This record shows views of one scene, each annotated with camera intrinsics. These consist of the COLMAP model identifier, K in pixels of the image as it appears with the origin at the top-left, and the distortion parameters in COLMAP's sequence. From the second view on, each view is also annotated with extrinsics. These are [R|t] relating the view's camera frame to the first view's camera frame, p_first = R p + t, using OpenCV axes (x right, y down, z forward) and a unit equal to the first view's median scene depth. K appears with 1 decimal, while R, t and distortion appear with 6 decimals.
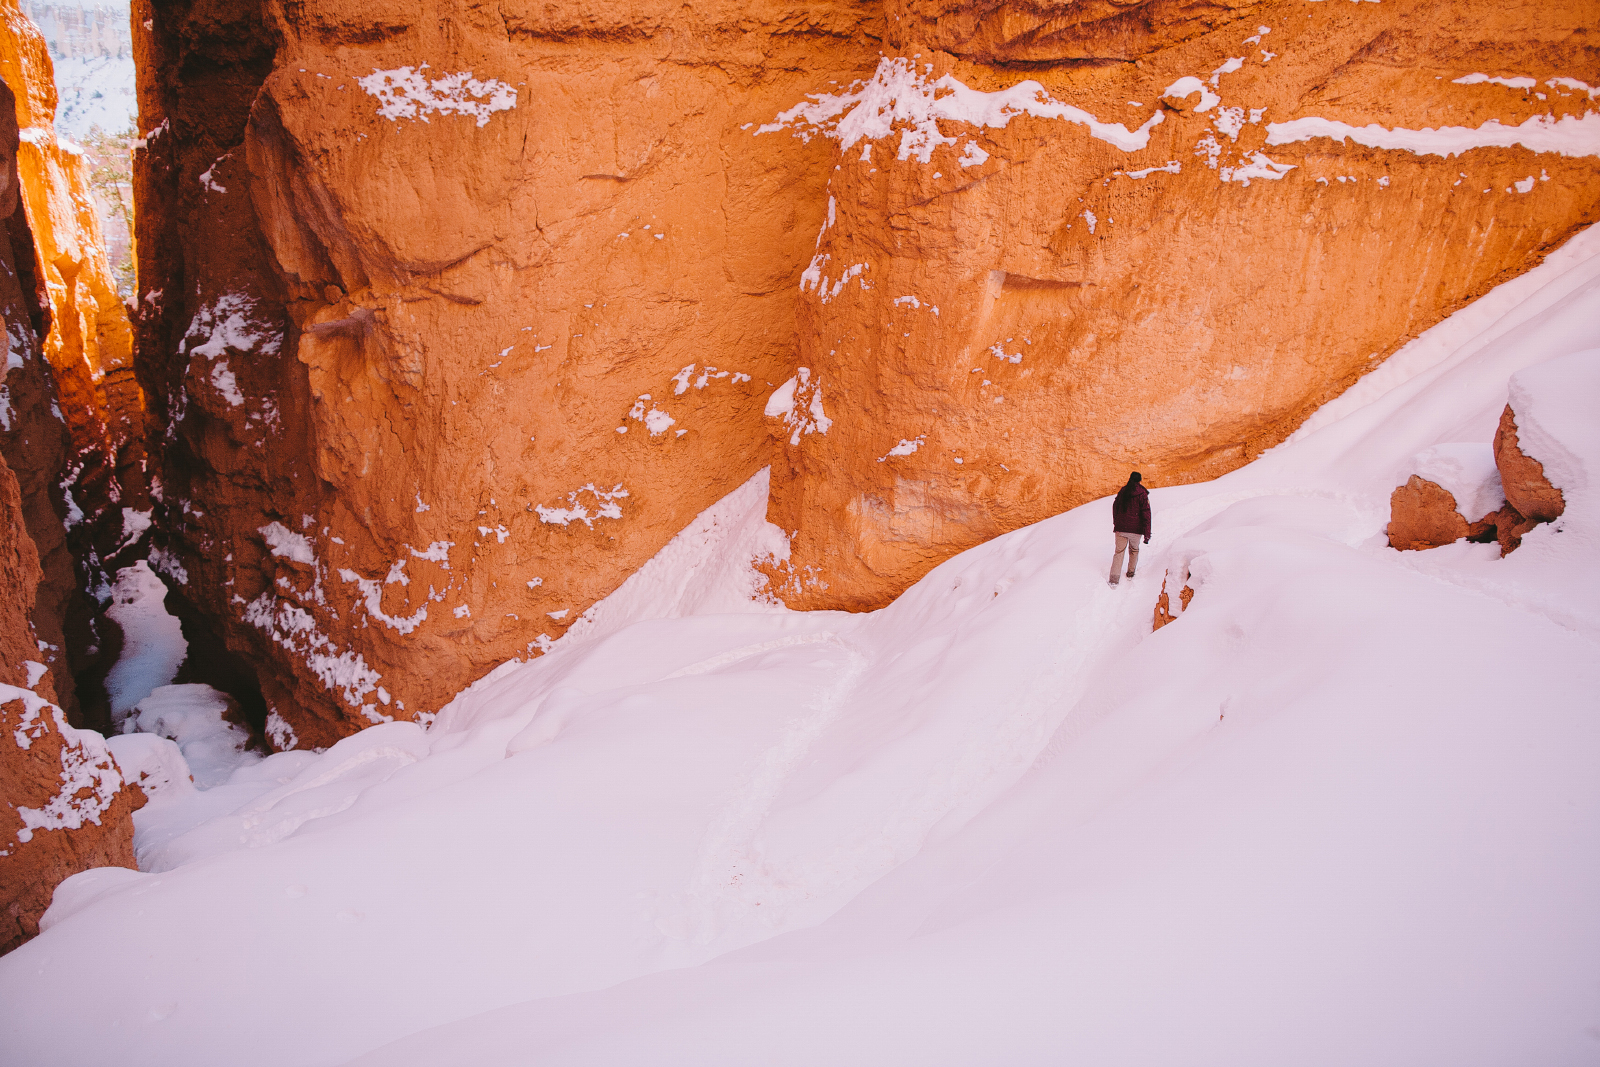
lens RADIAL K [[1100.5, 0, 796.0], [0, 1100.5, 525.0], [0, 0, 1]] dist [-0.054423, 0.057545]
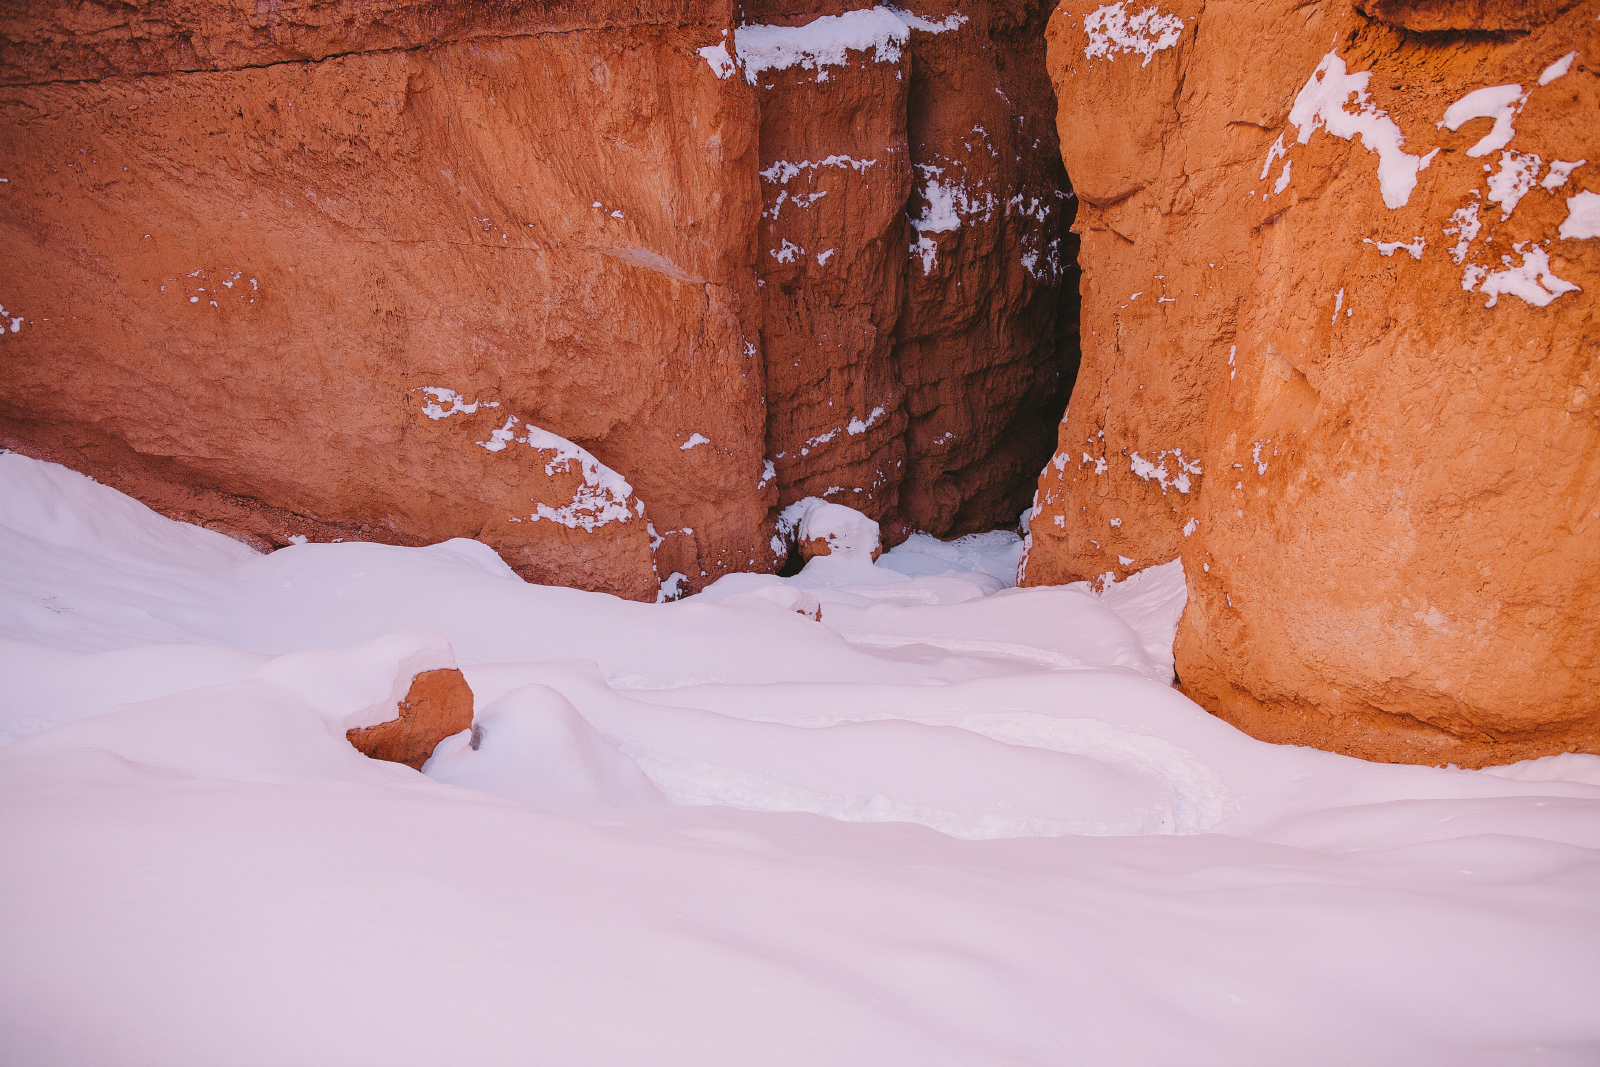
lens RADIAL K [[1100.5, 0, 796.0], [0, 1100.5, 525.0], [0, 0, 1]] dist [-0.054423, 0.057545]
pose [[0.334841, 0.383035, -0.860910, 0.588786], [-0.222385, 0.919965, 0.322815, -0.226404], [0.915656, 0.083361, 0.393223, 0.353863]]
